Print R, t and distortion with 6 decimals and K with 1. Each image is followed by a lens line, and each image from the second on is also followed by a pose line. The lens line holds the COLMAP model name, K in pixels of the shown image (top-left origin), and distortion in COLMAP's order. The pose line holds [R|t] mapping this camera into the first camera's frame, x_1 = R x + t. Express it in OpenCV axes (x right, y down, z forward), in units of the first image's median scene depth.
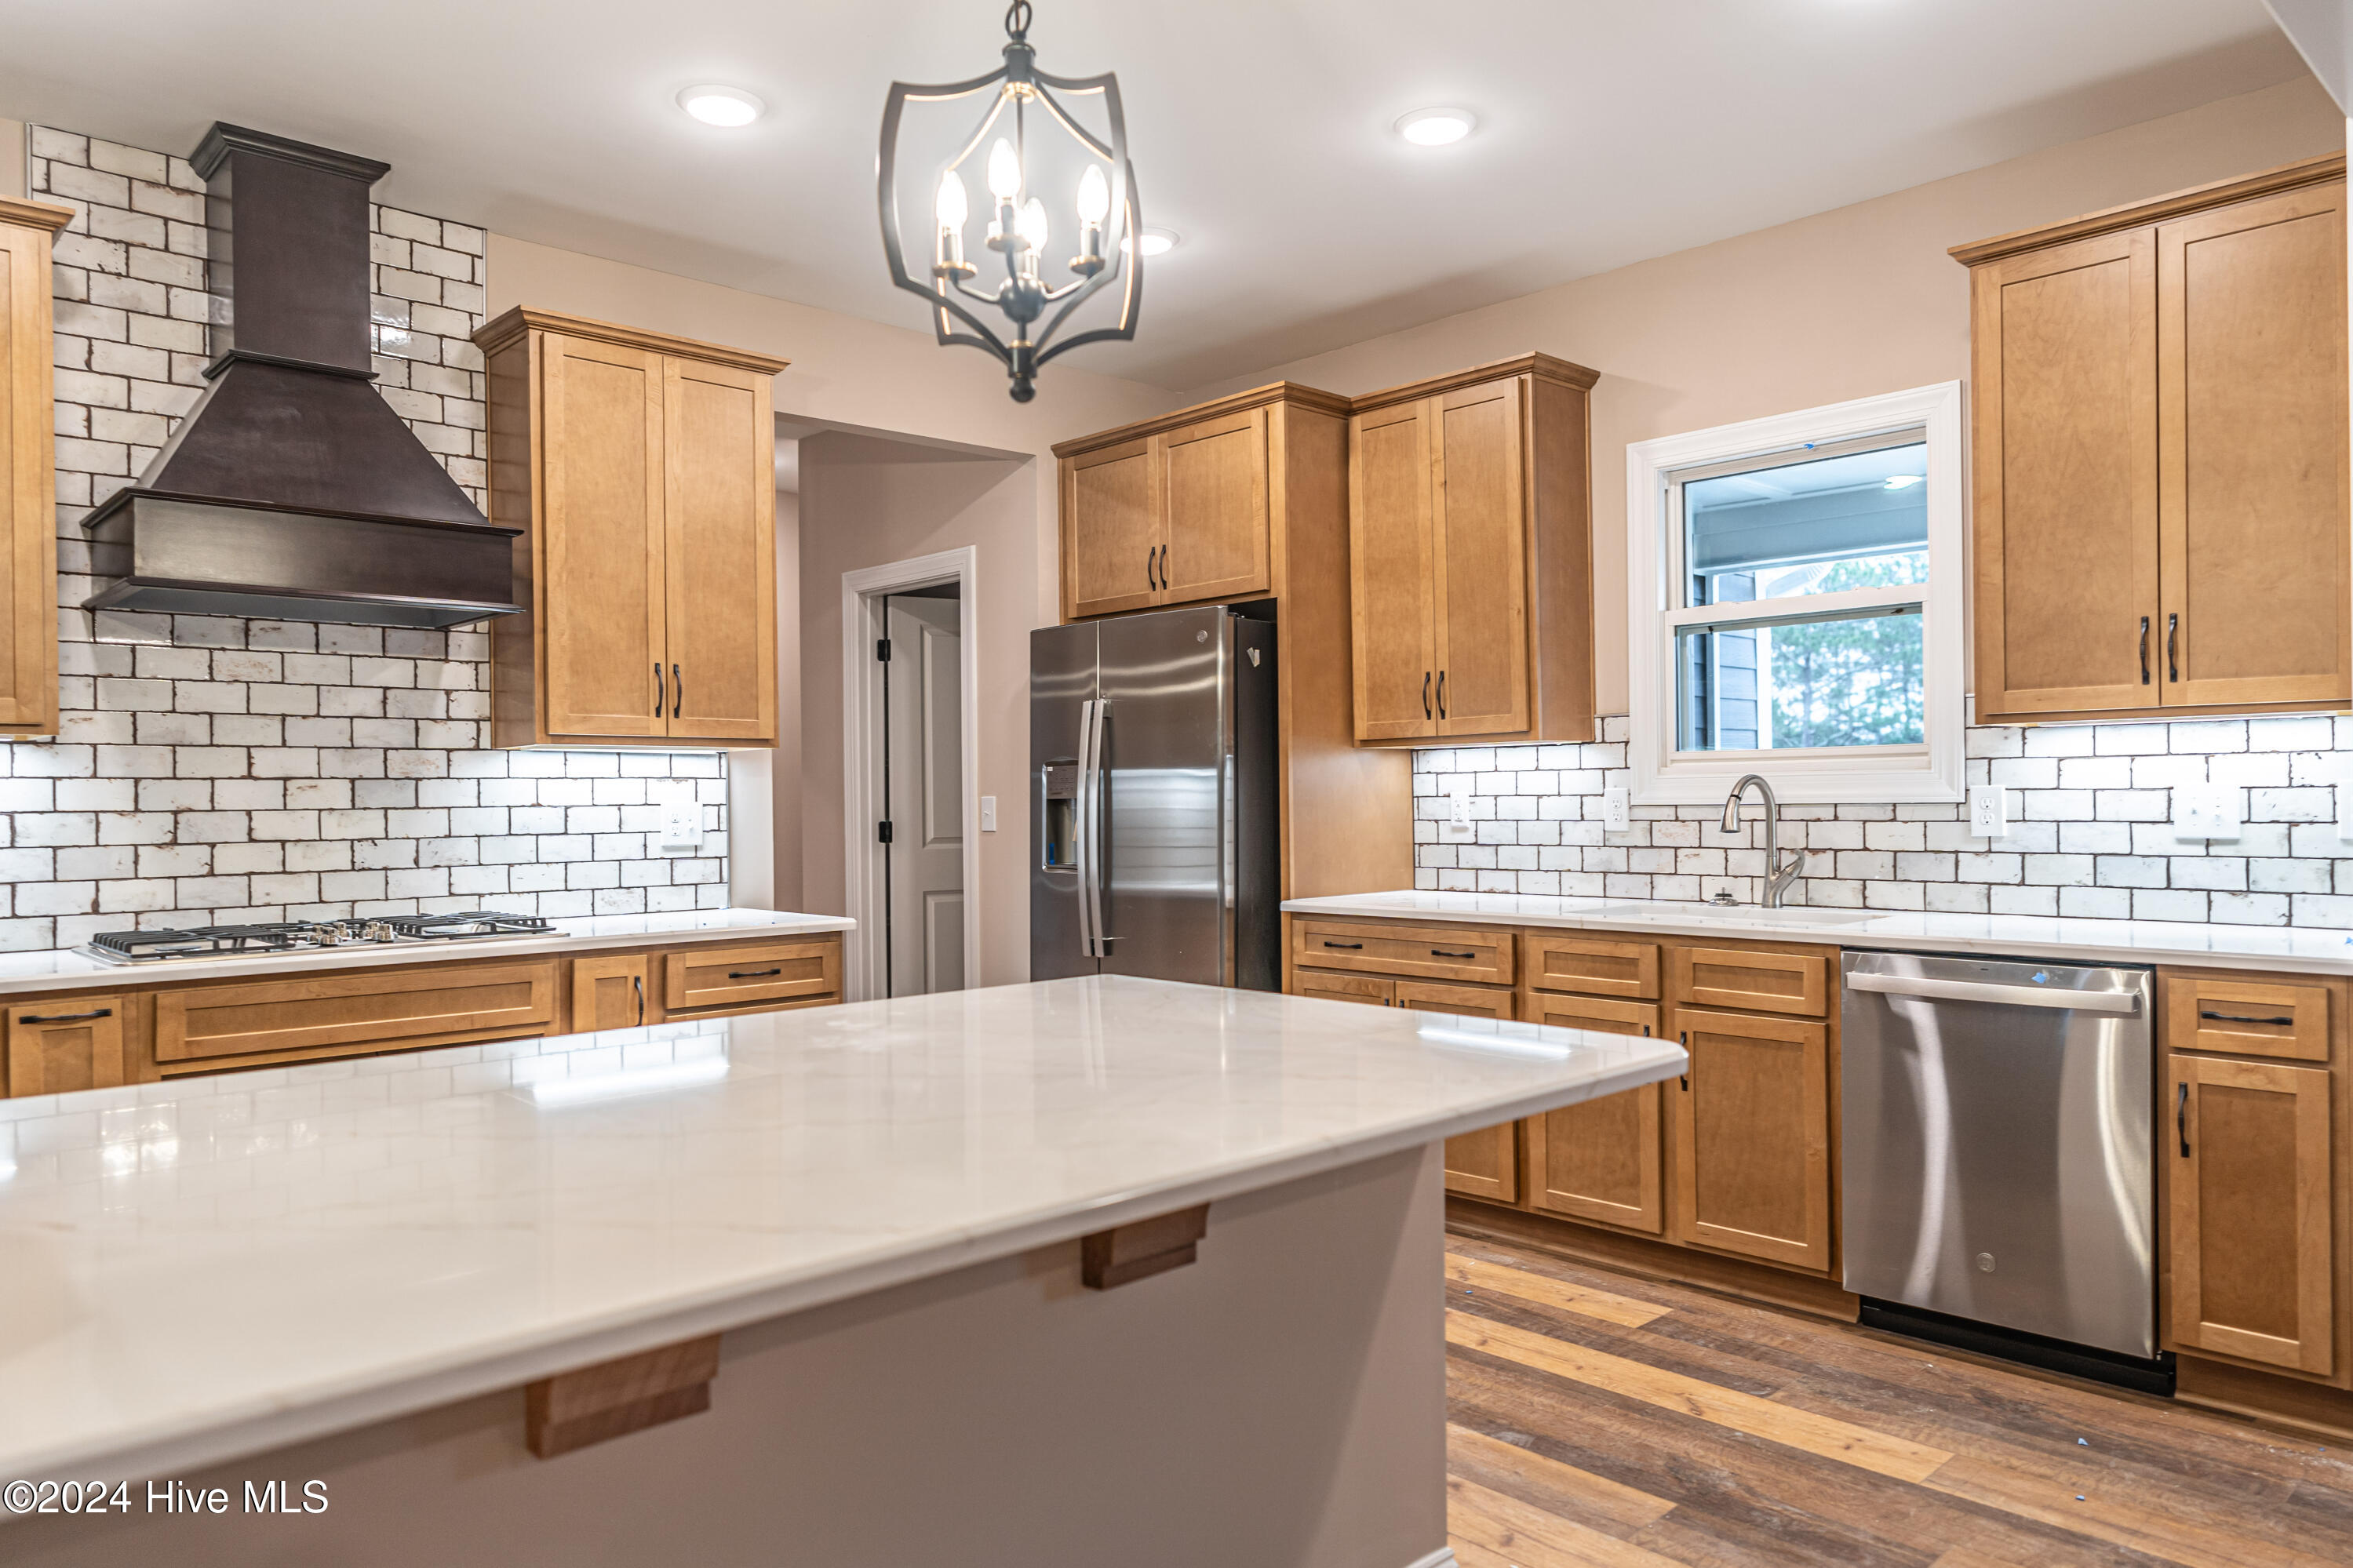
lens RADIAL K [[1564.2, 0, 1171.0], [0, 1564.2, 790.9], [0, 0, 1]] dist [-0.001768, 0.003439]
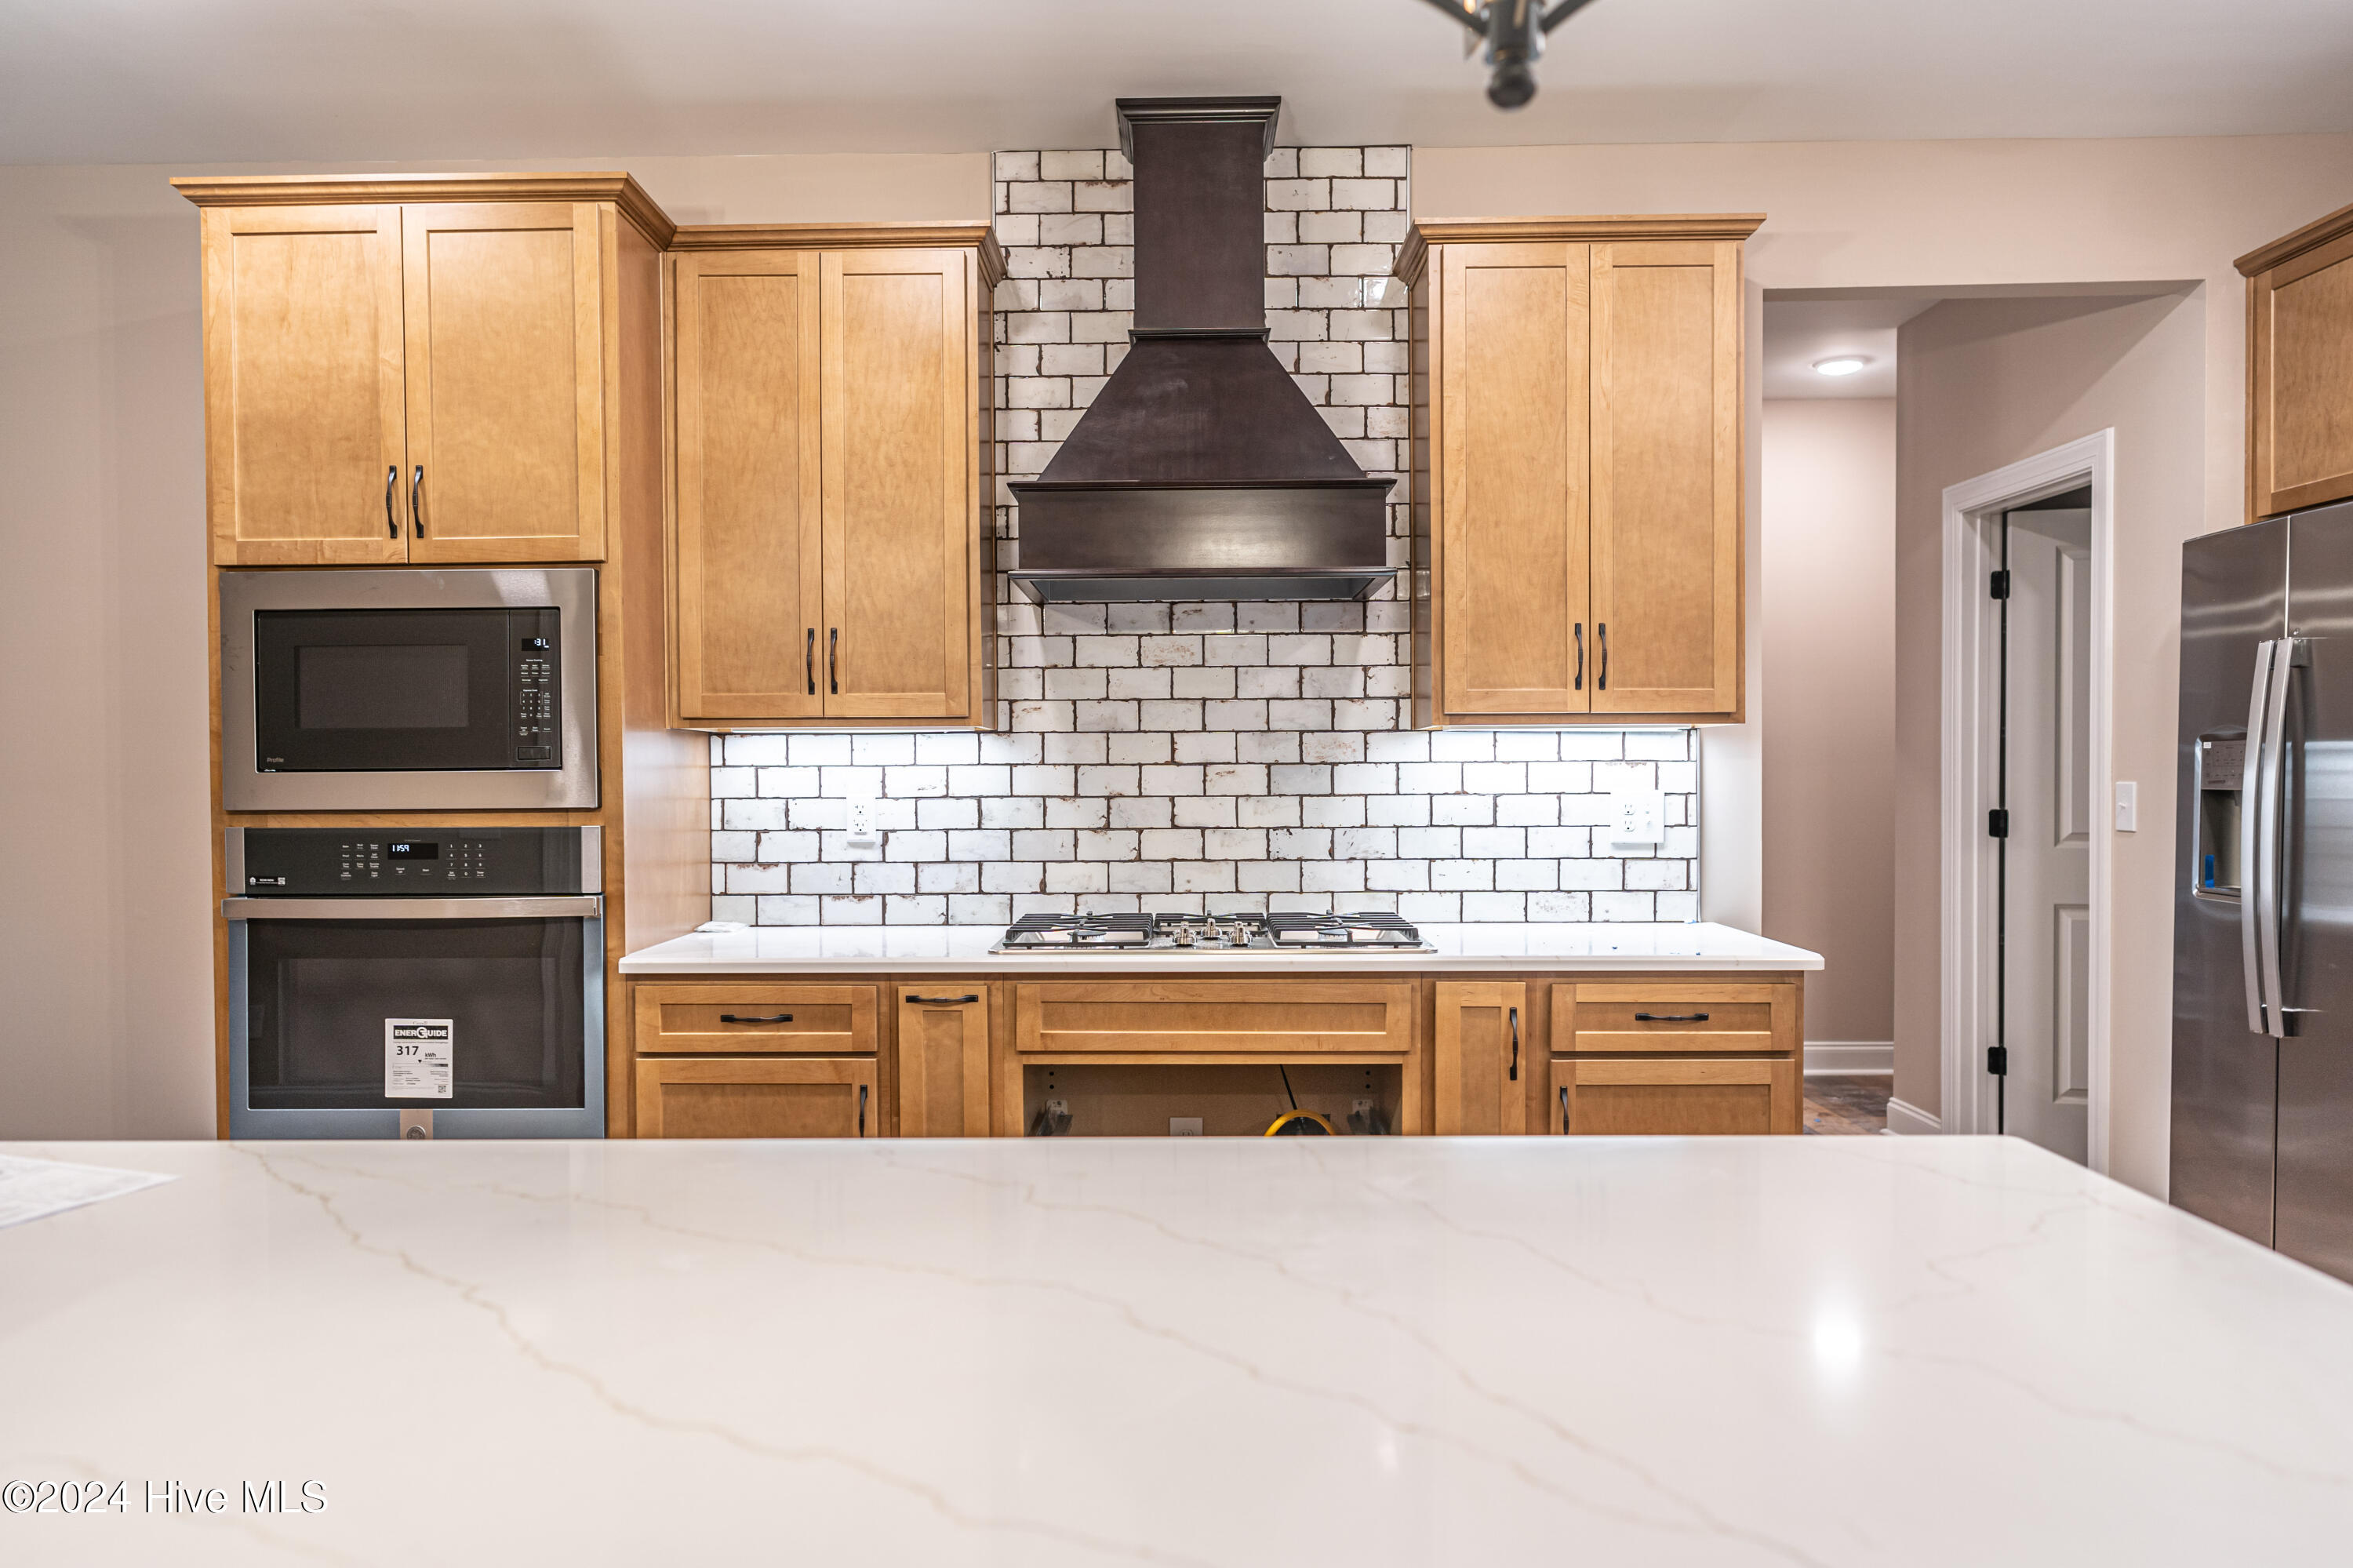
lens RADIAL K [[1564.4, 0, 1171.0], [0, 1564.4, 790.9], [0, 0, 1]] dist [-0.001768, 0.003439]
pose [[0.715041, 0.018945, -0.698826, 0.096515], [0.000796, 0.999610, 0.027914, -0.017410], [0.699082, -0.020516, 0.714747, 0.270019]]
